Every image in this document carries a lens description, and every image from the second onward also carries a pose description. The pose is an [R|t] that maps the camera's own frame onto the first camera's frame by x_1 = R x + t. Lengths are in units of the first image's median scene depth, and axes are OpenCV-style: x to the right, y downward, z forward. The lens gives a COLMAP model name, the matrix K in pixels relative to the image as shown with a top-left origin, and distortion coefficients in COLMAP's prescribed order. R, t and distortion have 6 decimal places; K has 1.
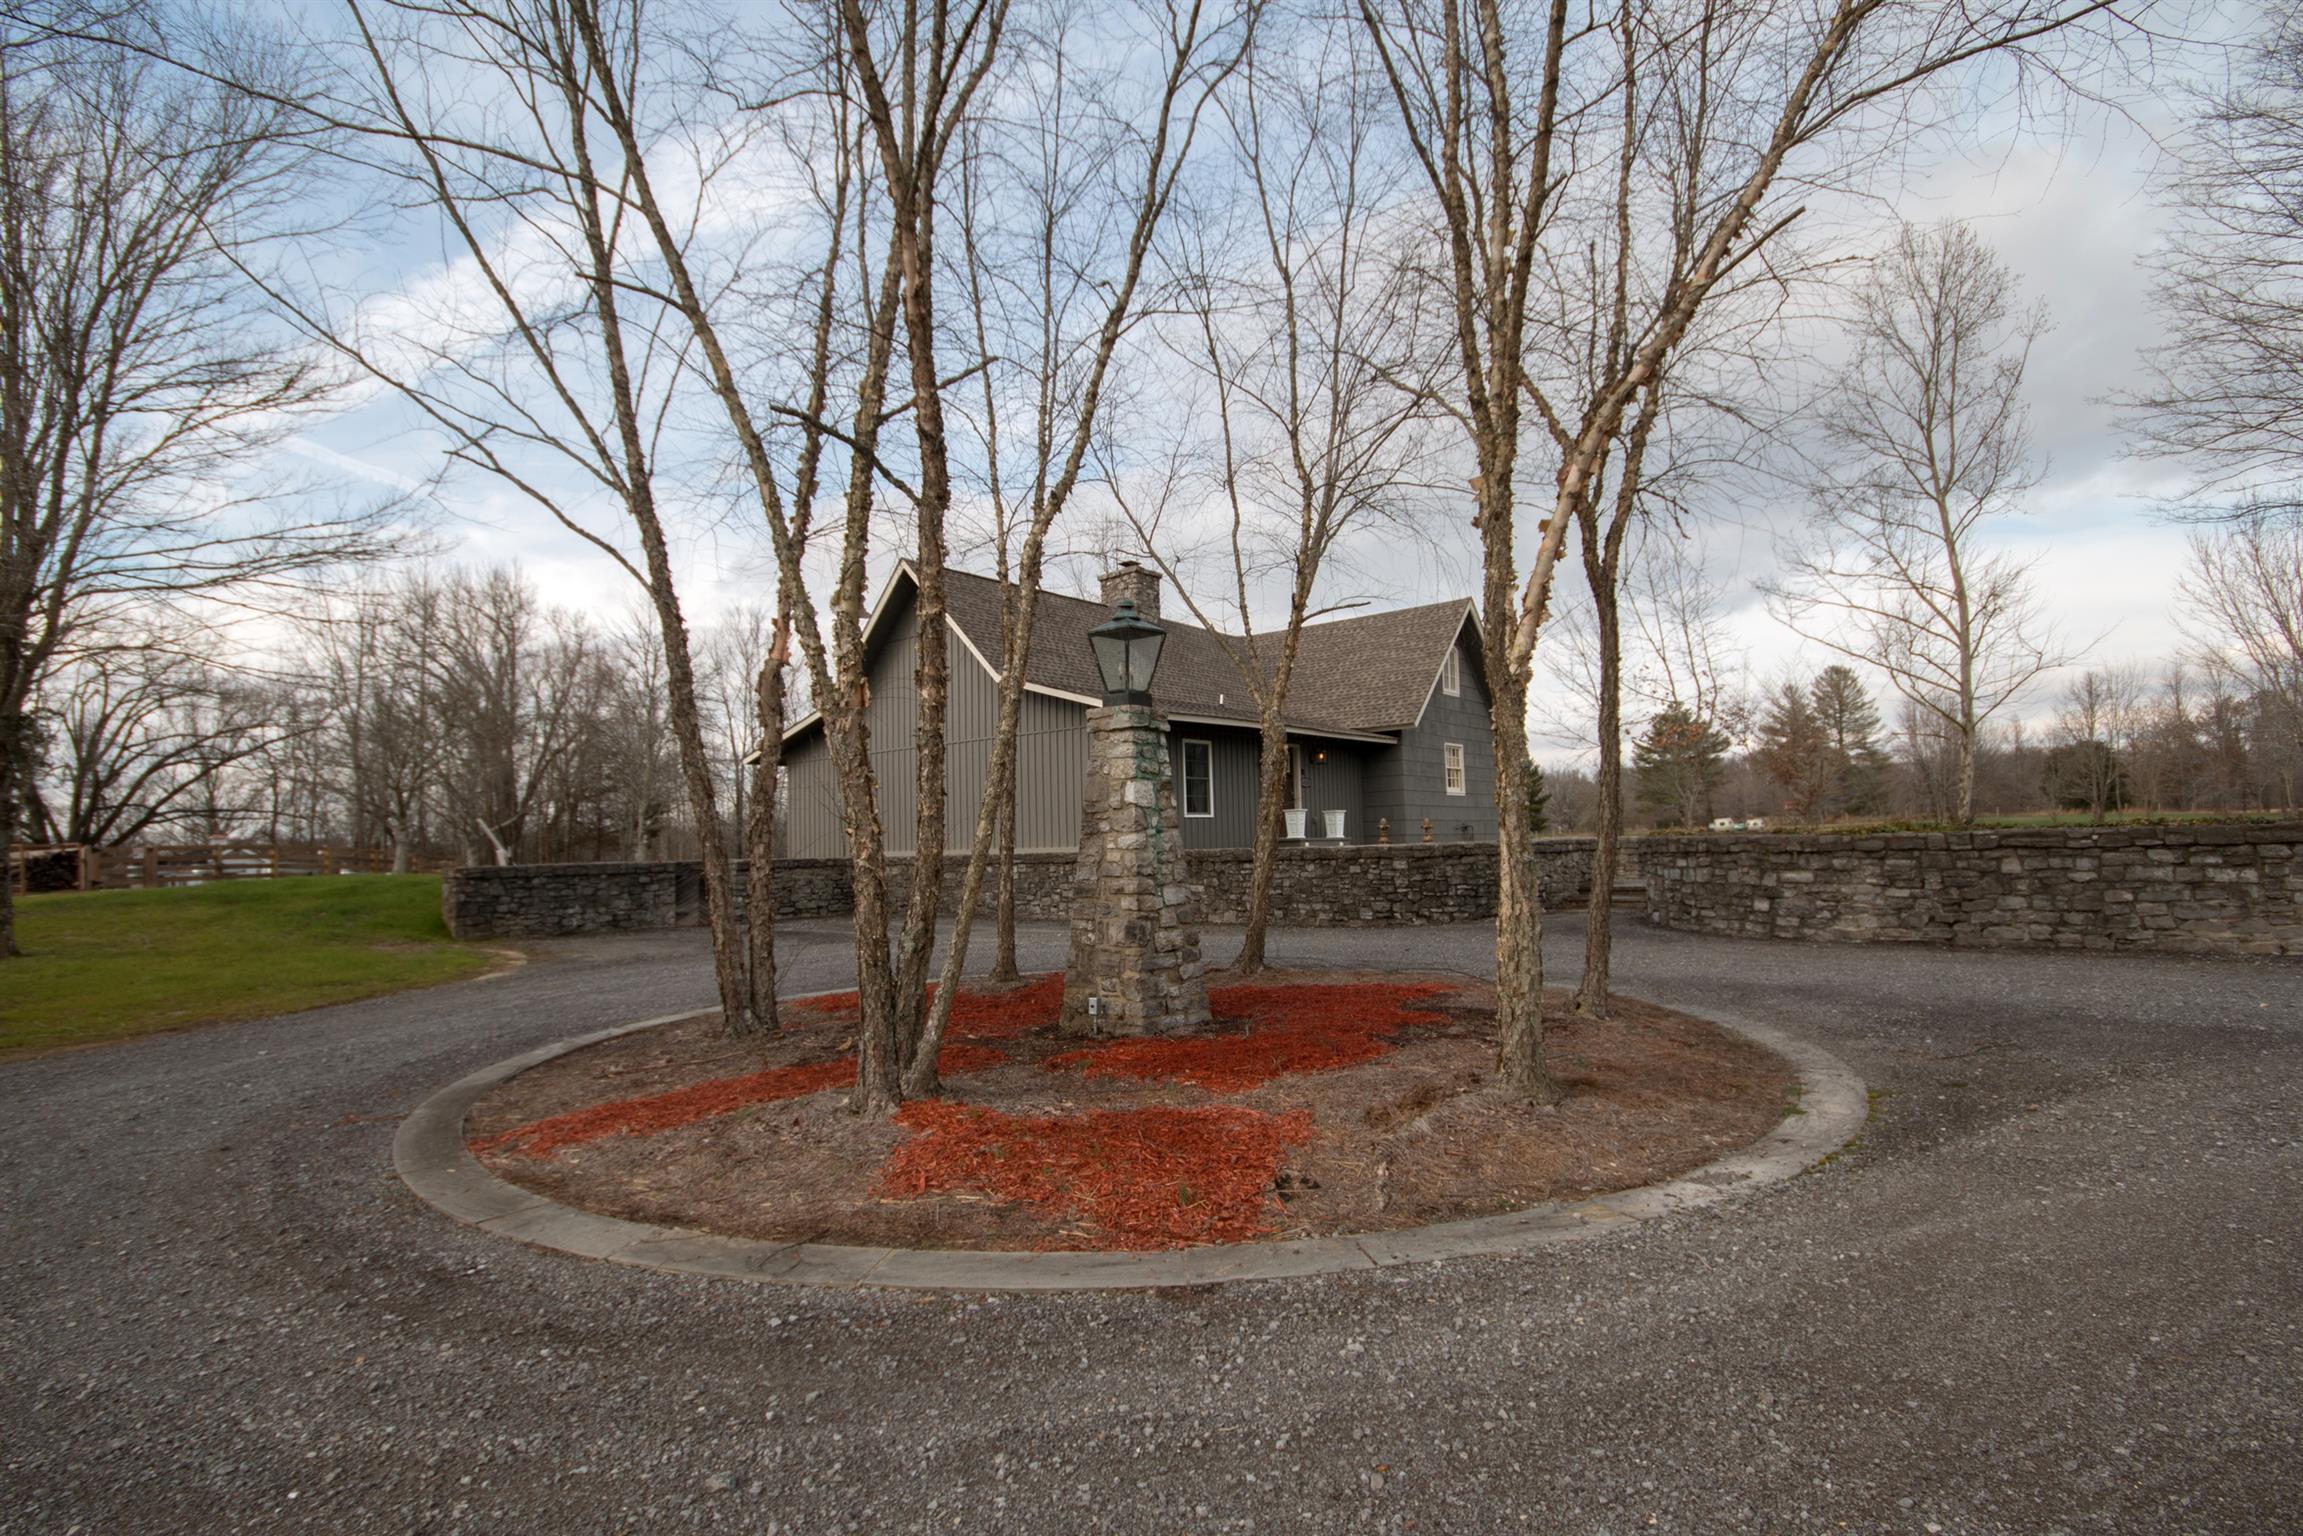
lens RADIAL K [[1049.5, 0, 1151.5], [0, 1049.5, 768.0], [0, 0, 1]] dist [0.001022, 0.000034]
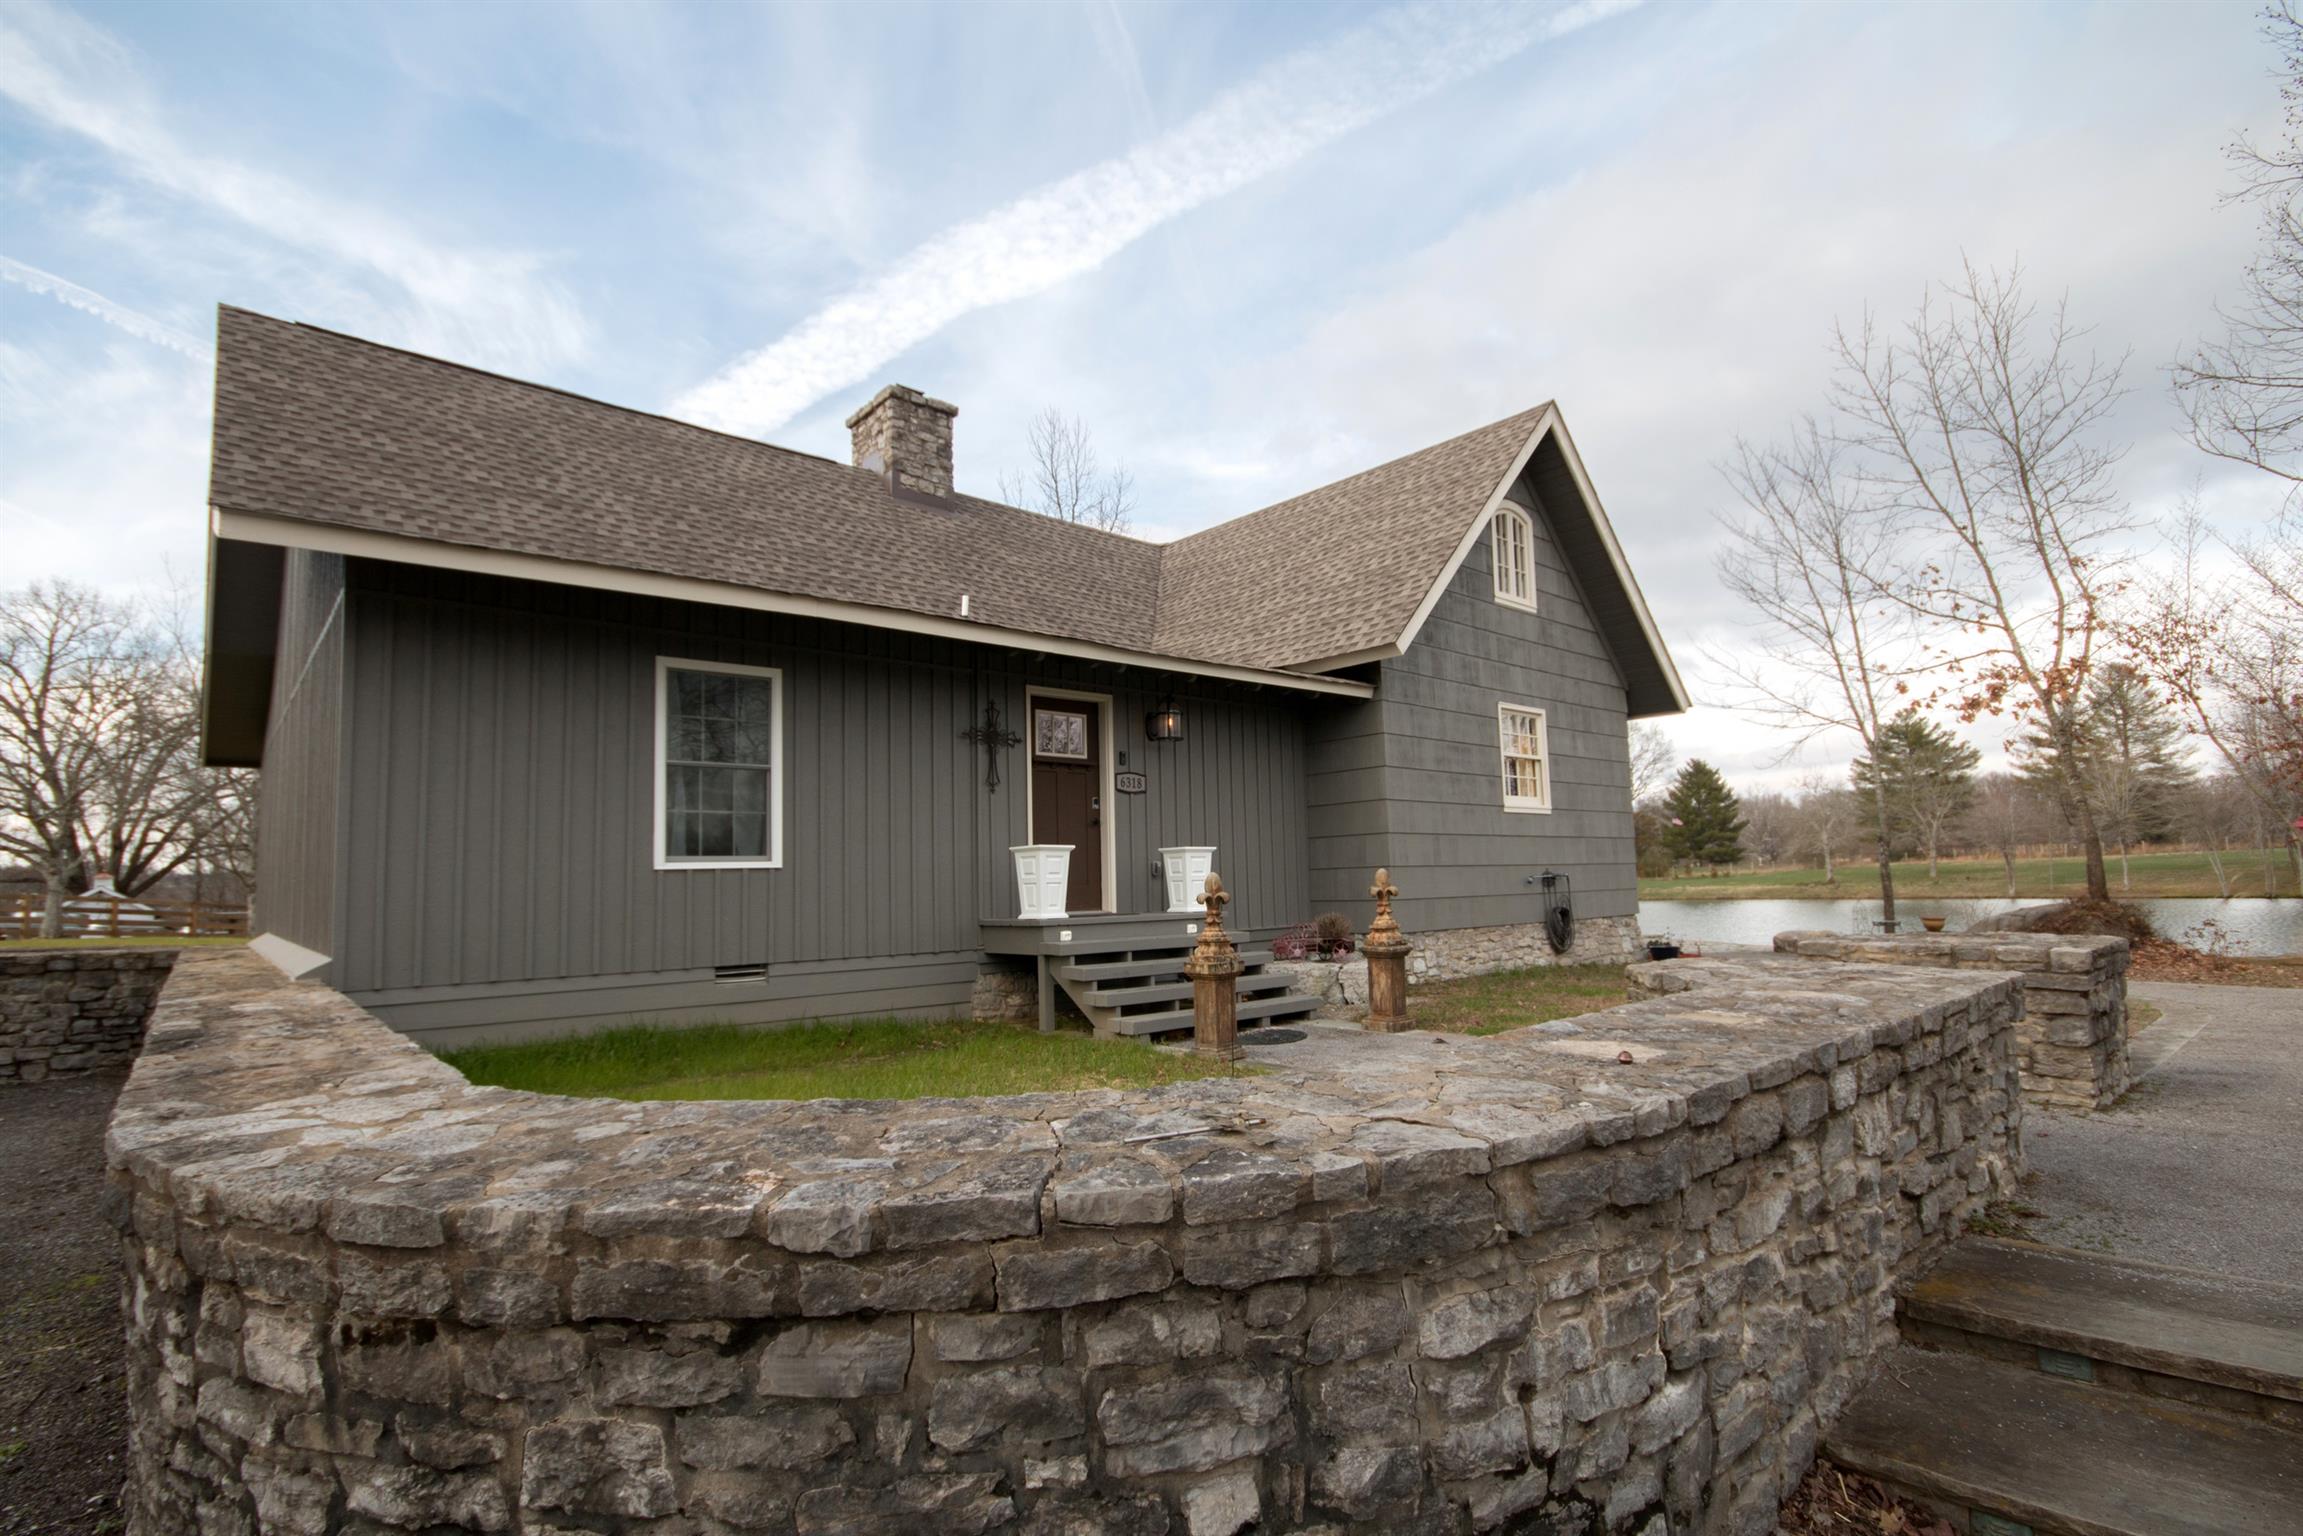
lens RADIAL K [[1049.5, 0, 1151.5], [0, 1049.5, 768.0], [0, 0, 1]] dist [0.001022, 0.000034]
pose [[0.988263, -0.014370, -0.152088, 0.192036], [0.009918, 0.999501, -0.029987, 0.018129], [0.152443, 0.028127, 0.987912, 0.497504]]
